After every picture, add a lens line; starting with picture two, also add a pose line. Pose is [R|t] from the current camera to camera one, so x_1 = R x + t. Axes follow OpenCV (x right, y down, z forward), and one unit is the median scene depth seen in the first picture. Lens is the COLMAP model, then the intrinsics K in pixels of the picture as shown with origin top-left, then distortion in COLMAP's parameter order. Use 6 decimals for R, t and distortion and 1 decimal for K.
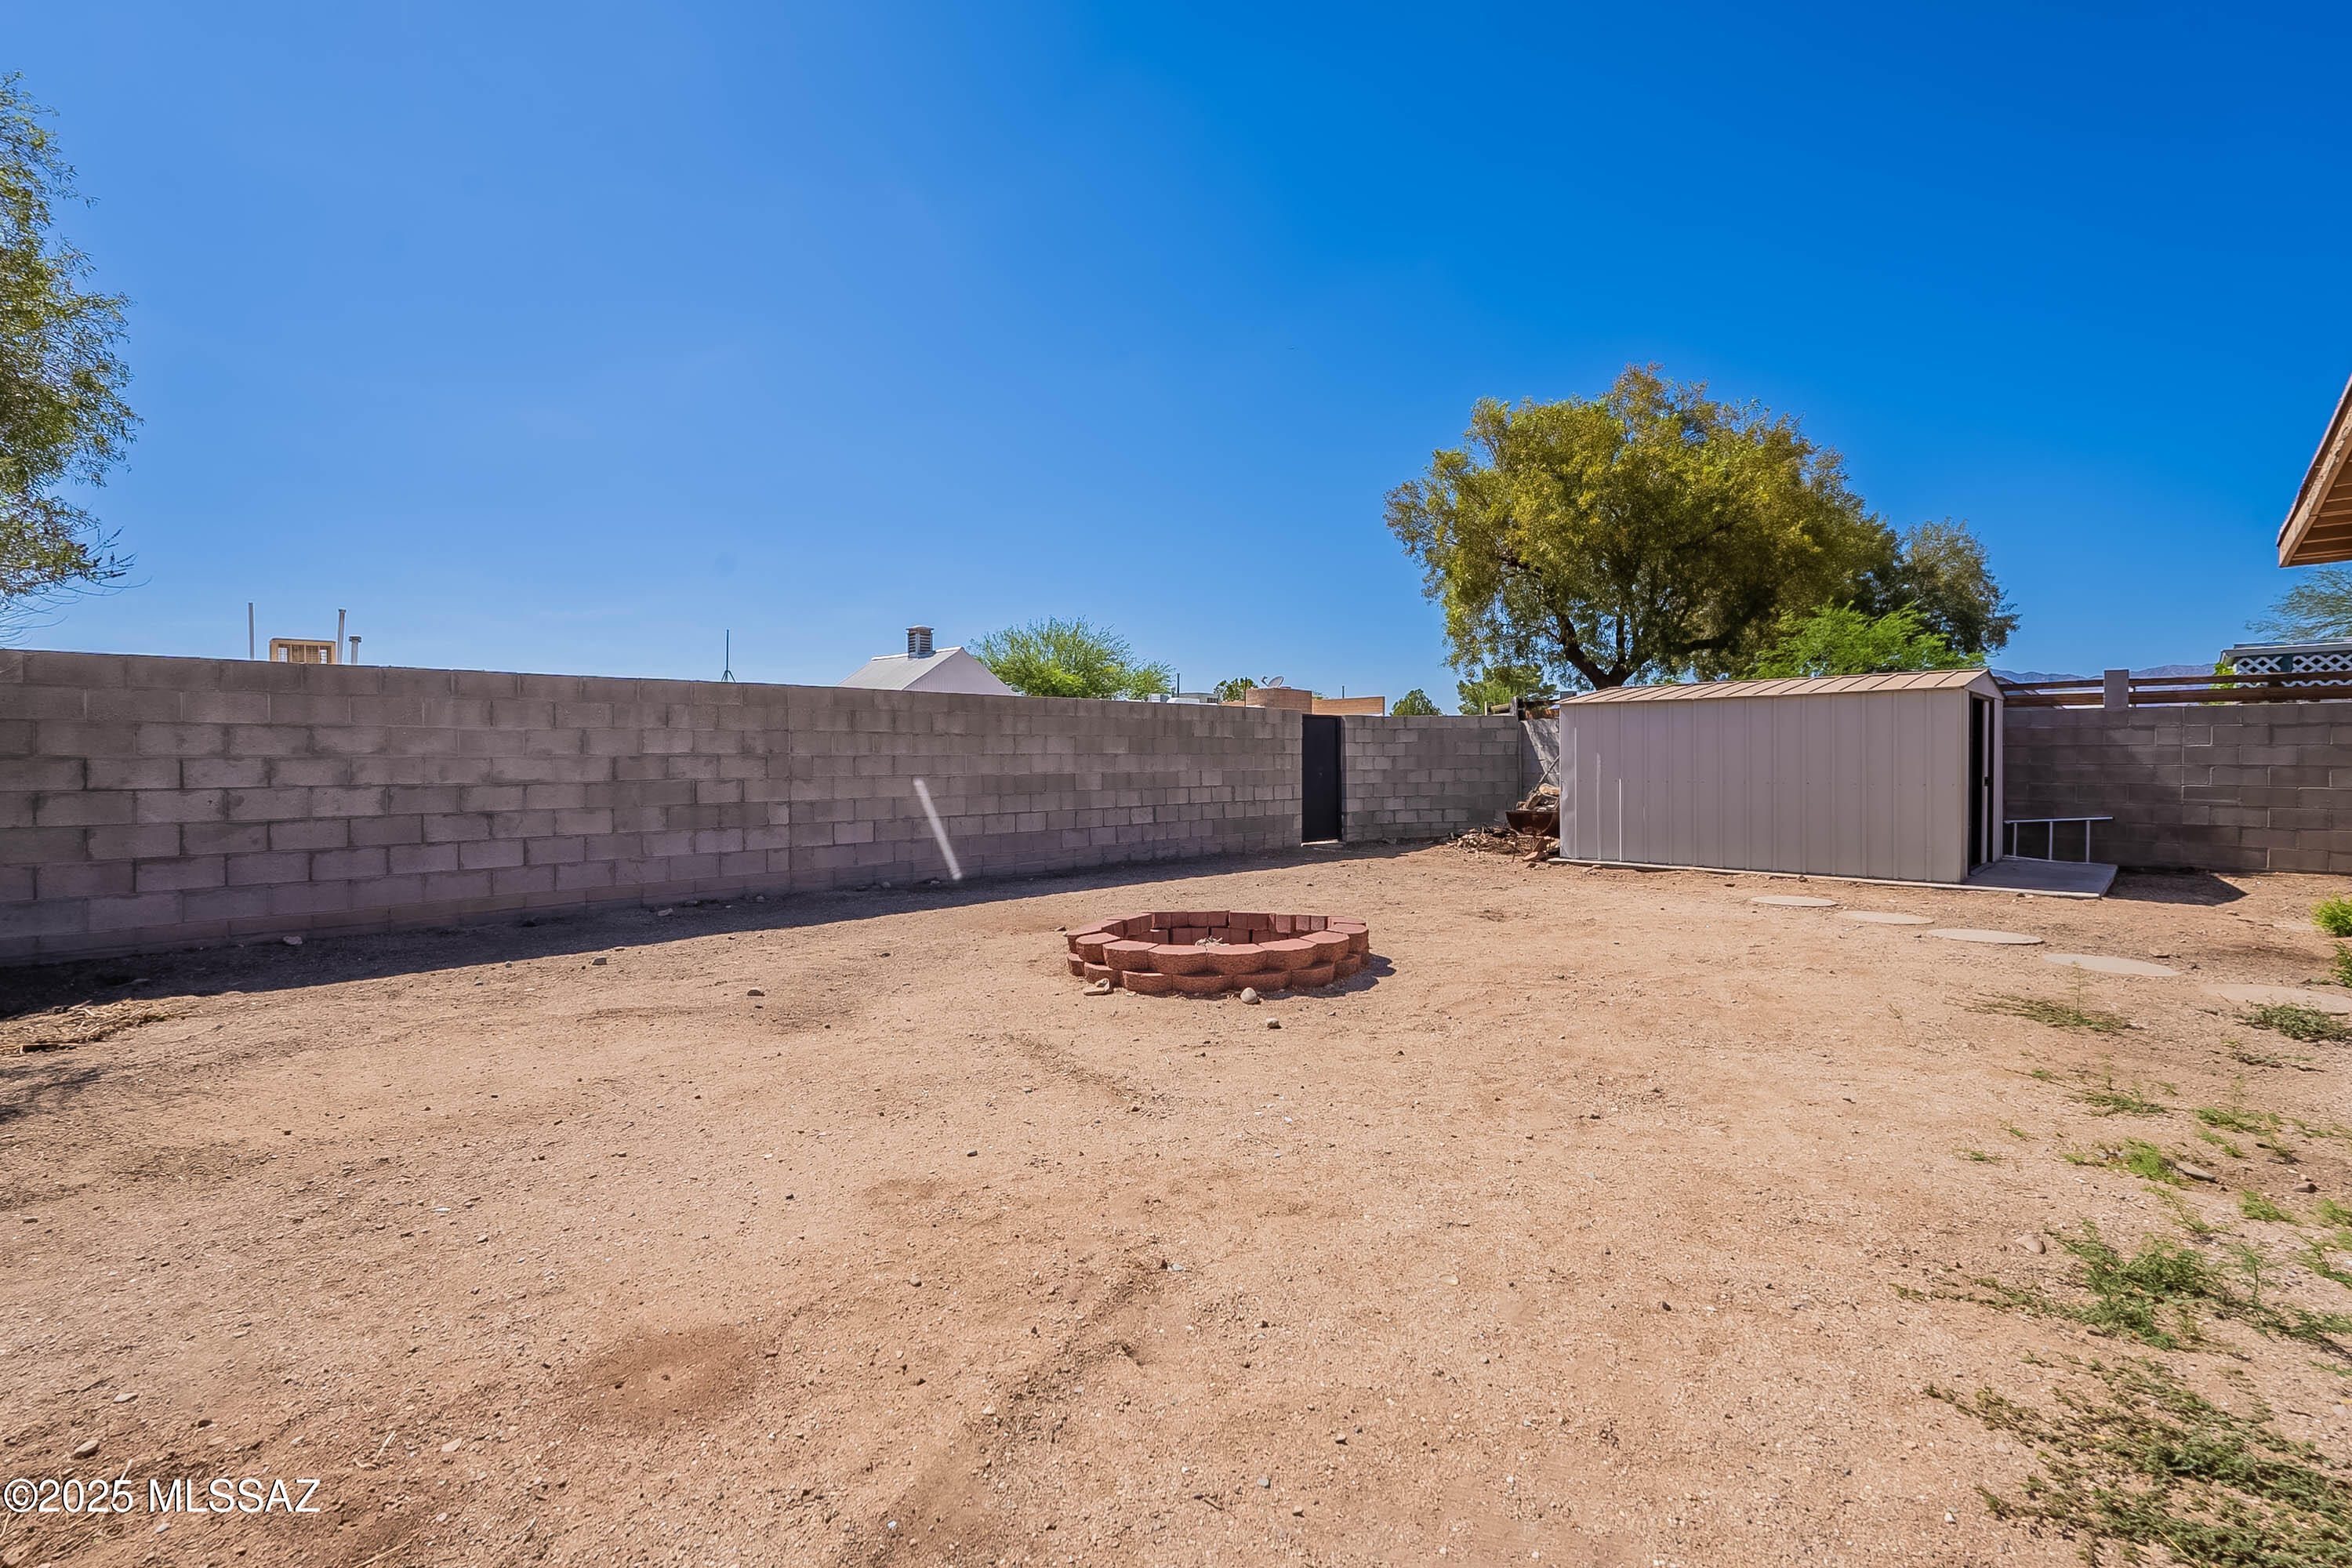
lens RADIAL K [[1038.0, 0, 1180.7], [0, 1038.0, 750.2], [0, 0, 1]] dist [-0.001787, -0.000200]
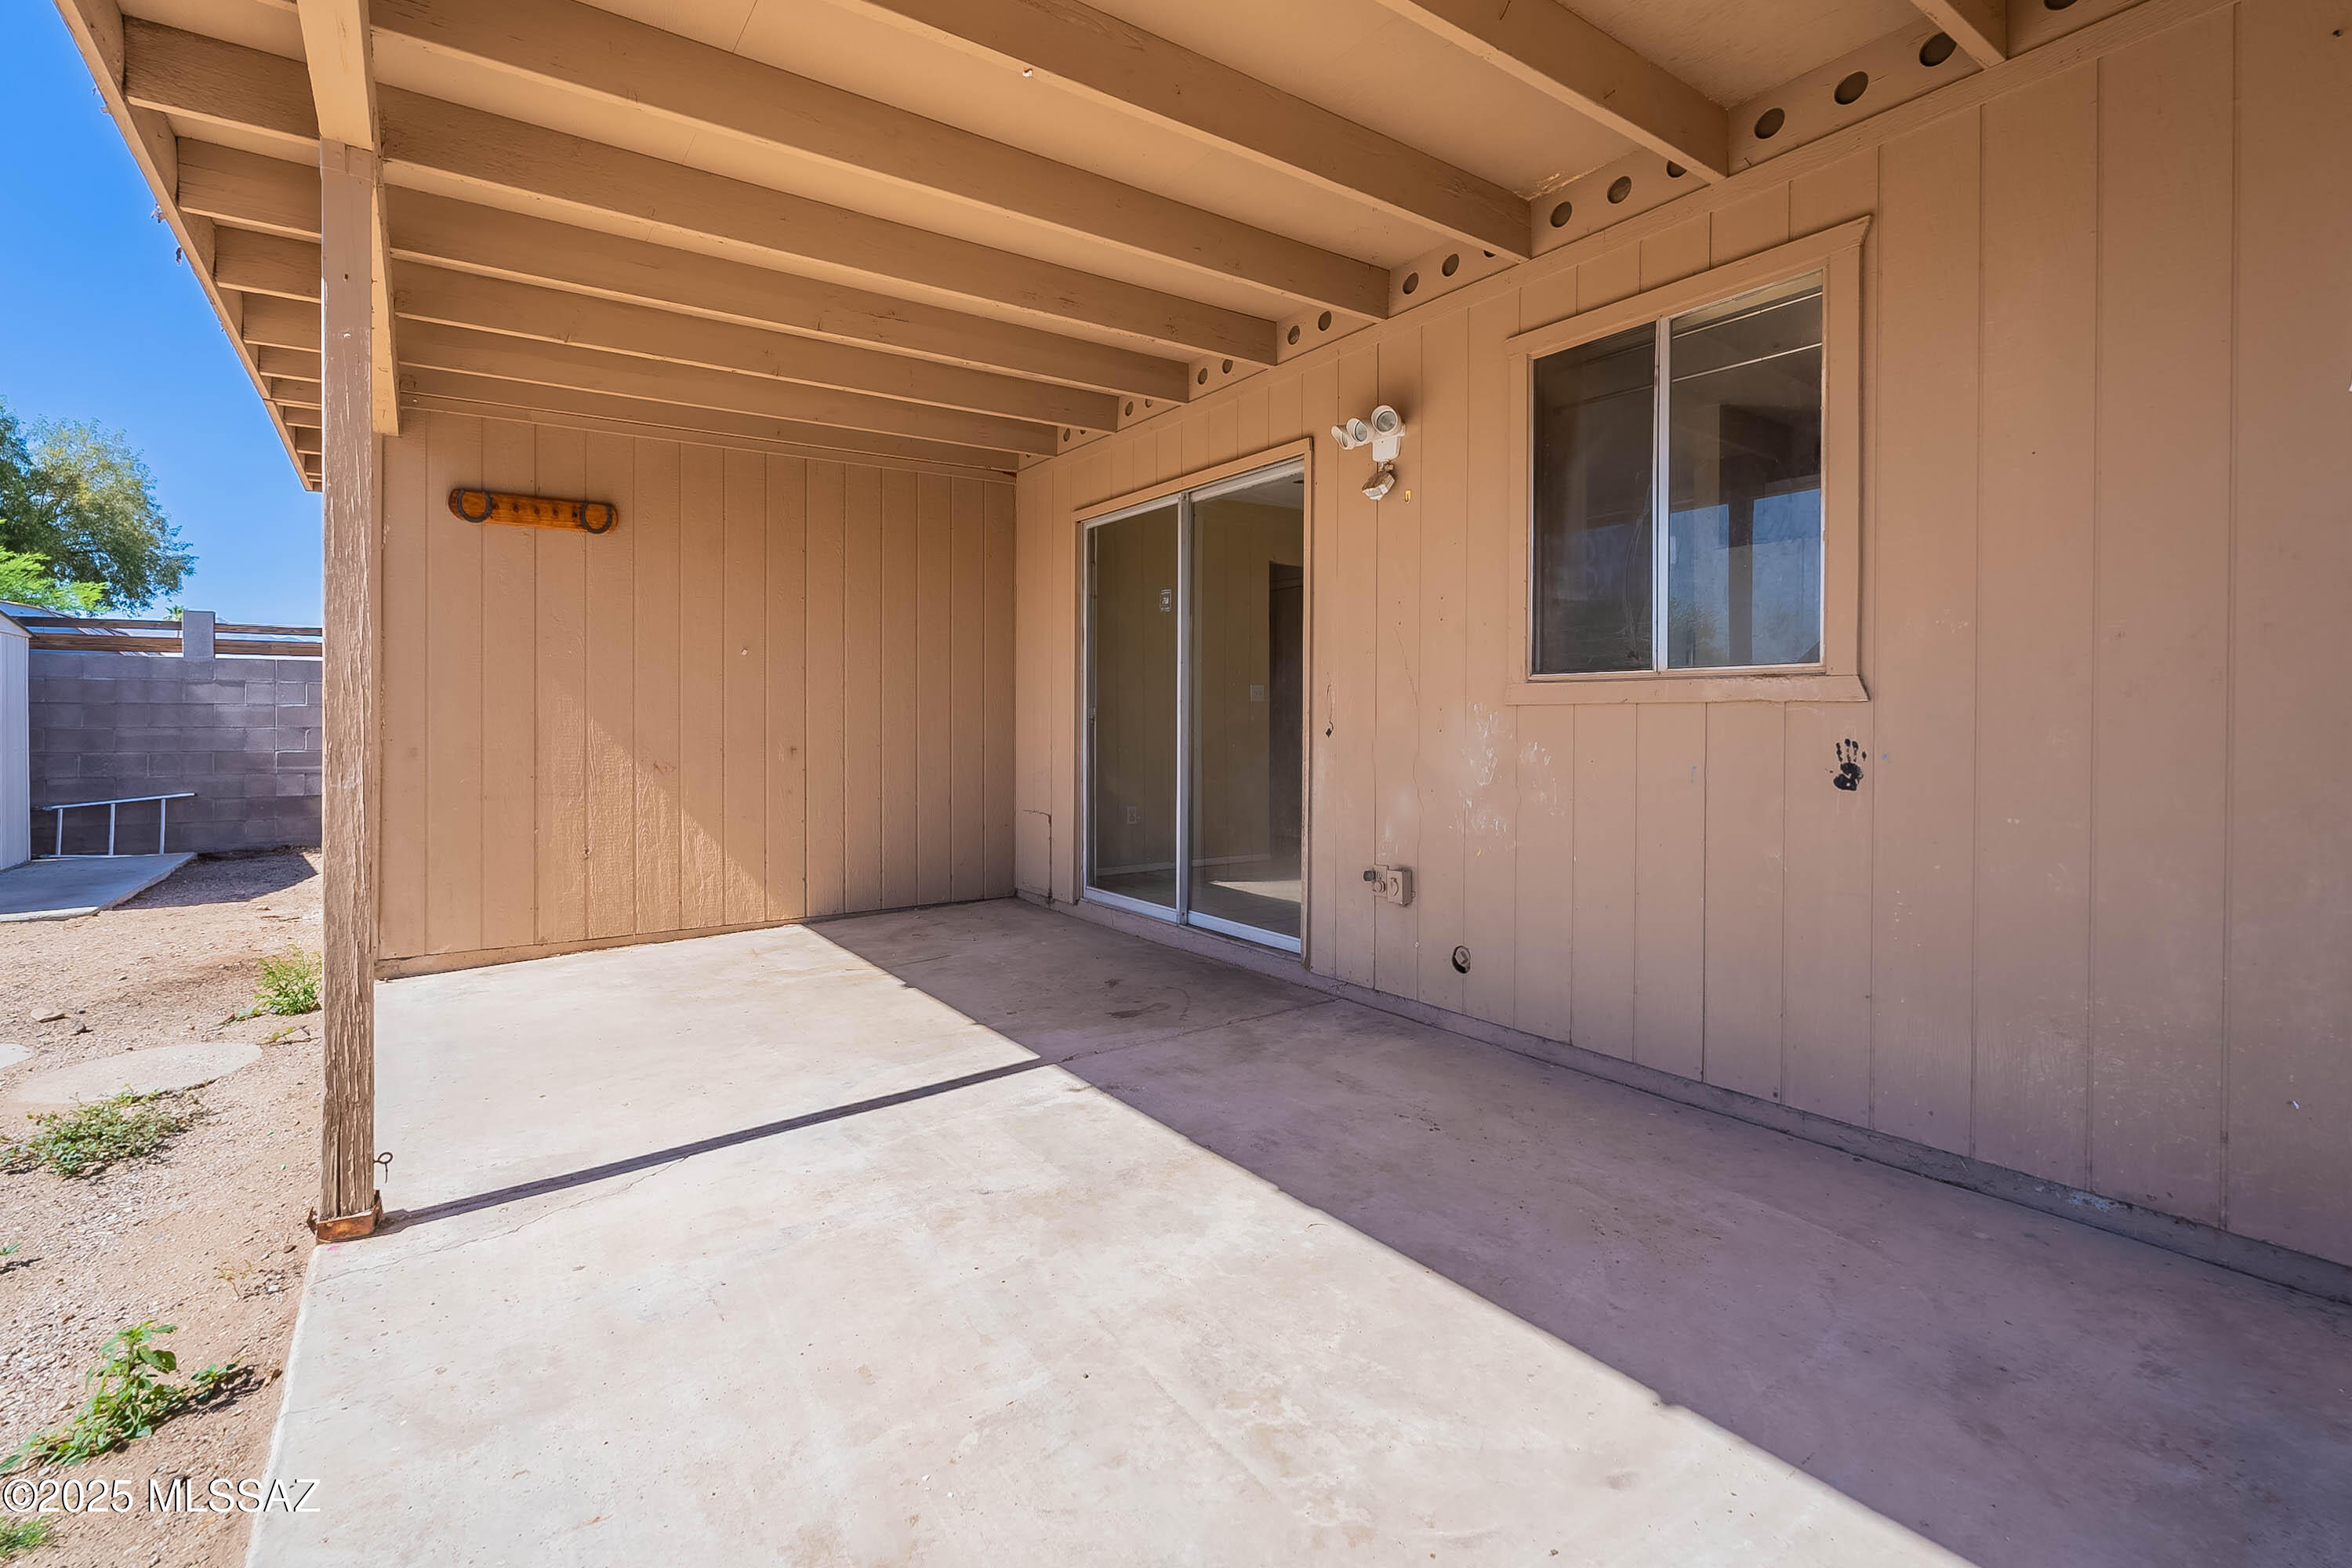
lens RADIAL K [[1059.9, 0, 1168.6], [0, 1059.9, 724.7], [0, 0, 1]] dist [-0.001387, -0.000090]
pose [[0.183448, -0.001363, 0.983028, 0.241594], [-0.005229, 0.999984, 0.002363, 0.005954], [-0.983015, -0.005574, 0.183438, 0.111845]]
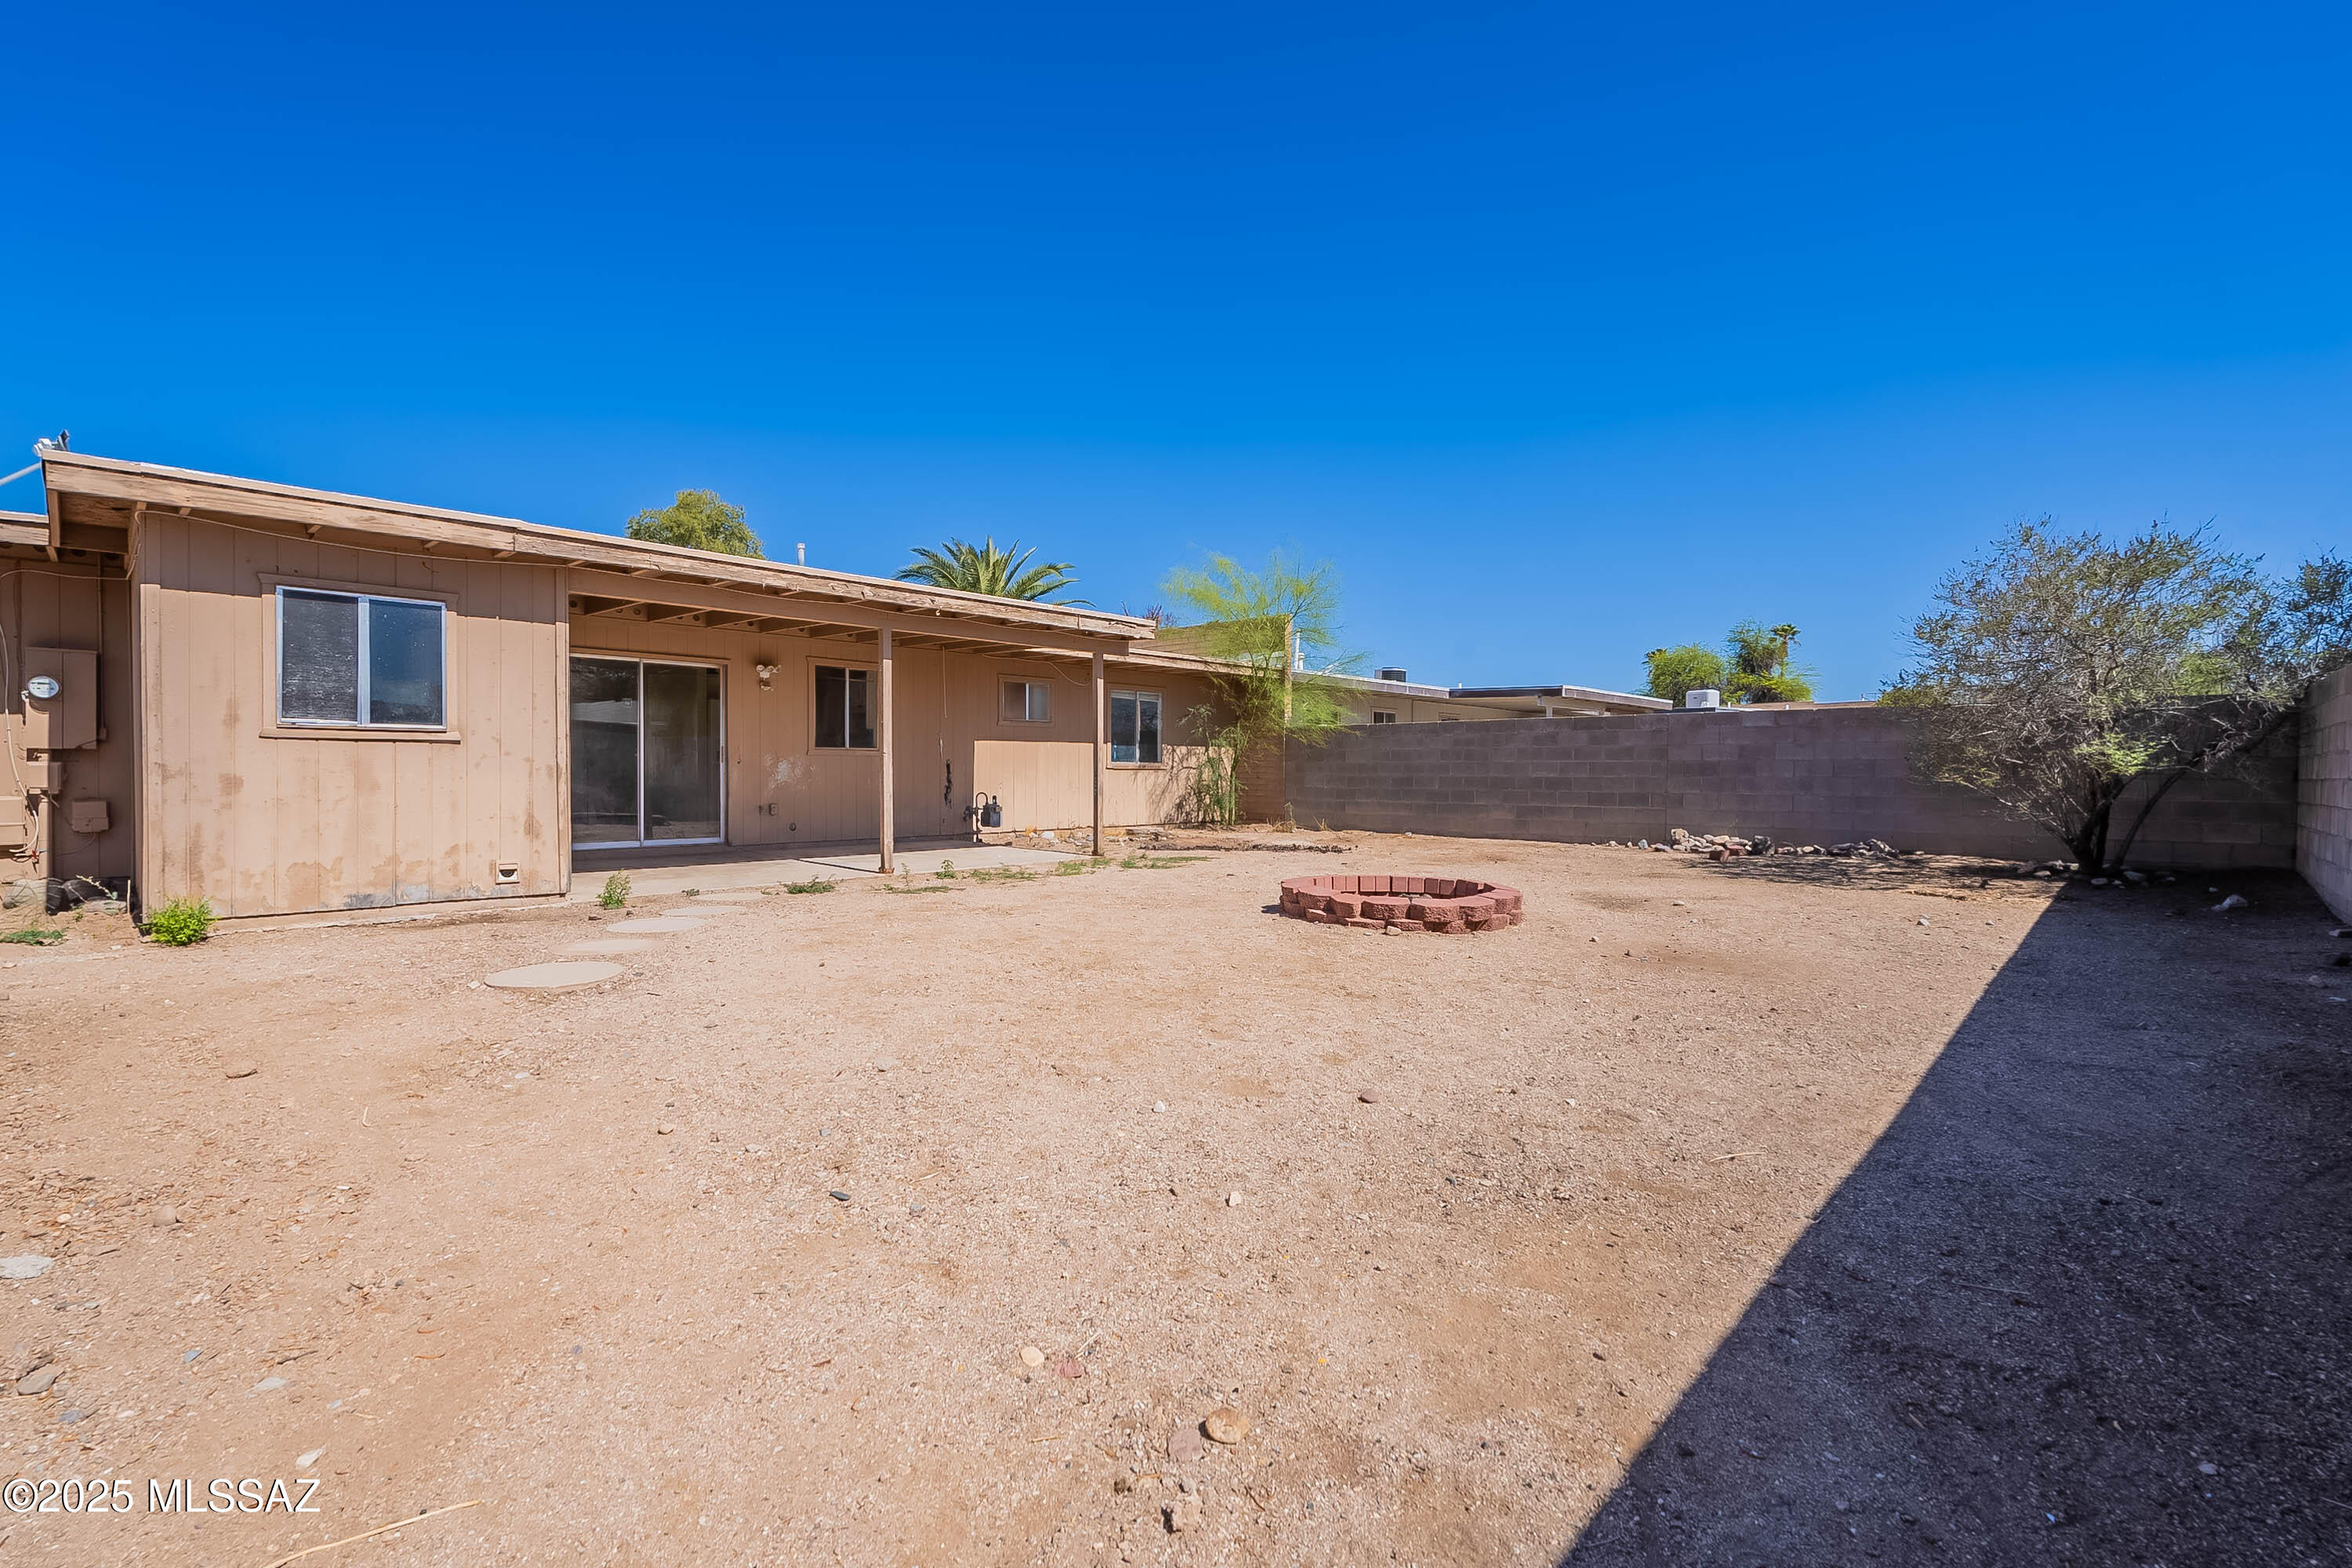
lens RADIAL K [[1027.5, 0, 1177.4], [0, 1027.5, 787.6], [0, 0, 1]] dist [-0.001318, -0.000369]
pose [[-0.999945, -0.001328, -0.010426, 0.169641], [-0.001484, 0.999887, 0.014957, 0.018773], [0.010405, 0.014972, -0.999834, 1.239167]]
